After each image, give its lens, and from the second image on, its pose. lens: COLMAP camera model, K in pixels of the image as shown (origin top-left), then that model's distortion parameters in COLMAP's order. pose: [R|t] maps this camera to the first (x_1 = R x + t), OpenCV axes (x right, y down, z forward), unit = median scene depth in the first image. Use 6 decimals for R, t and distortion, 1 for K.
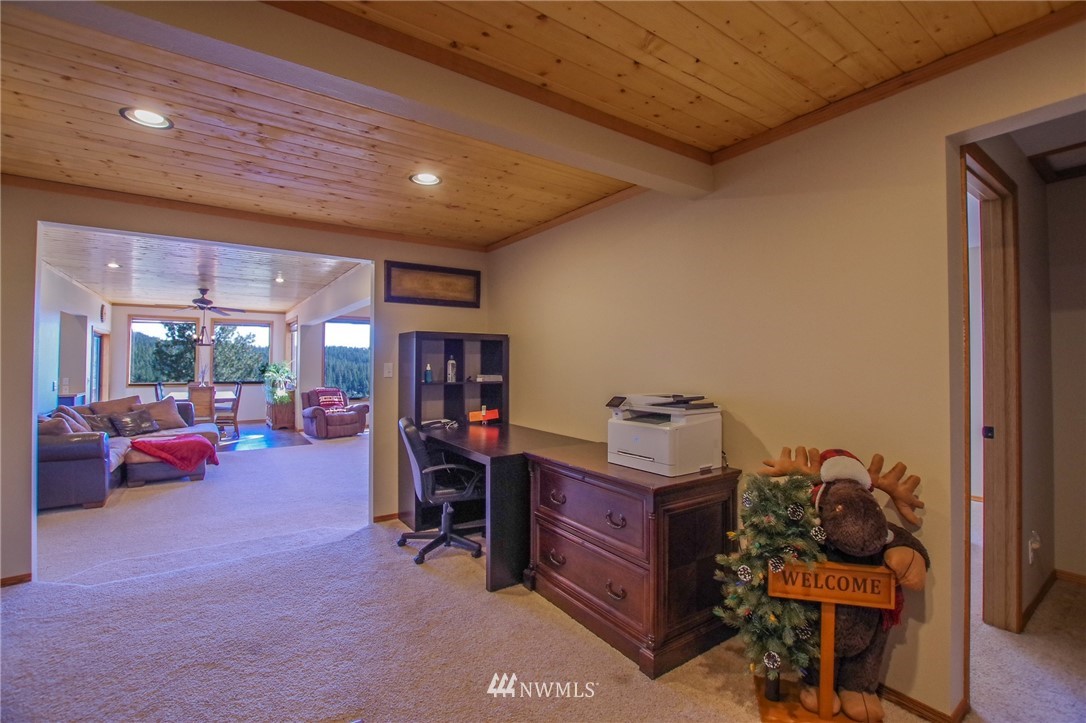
lens RADIAL K [[476.7, 0, 552.2], [0, 476.7, 356.4], [0, 0, 1]] dist [-0.023411, 0.000218]
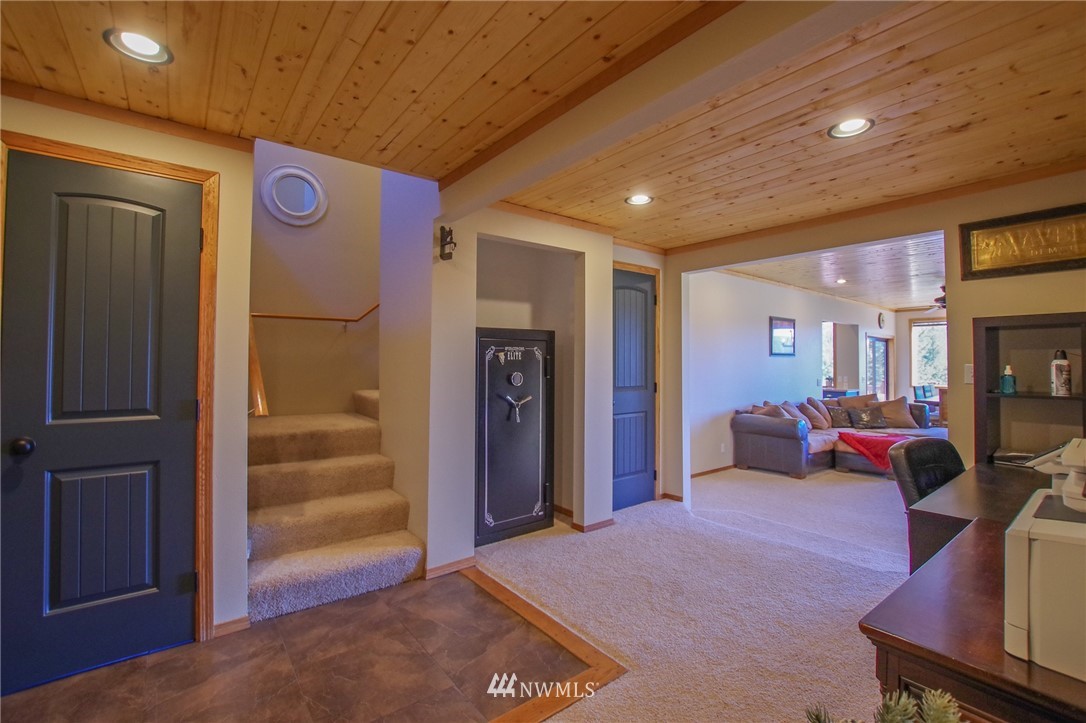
lens RADIAL K [[476.7, 0, 552.2], [0, 476.7, 356.4], [0, 0, 1]] dist [-0.023411, 0.000218]
pose [[0.066730, -0.014120, -0.997671, 0.322747], [0.010510, 0.999854, -0.013448, 0.004906], [0.997716, -0.009588, 0.066869, 0.314726]]
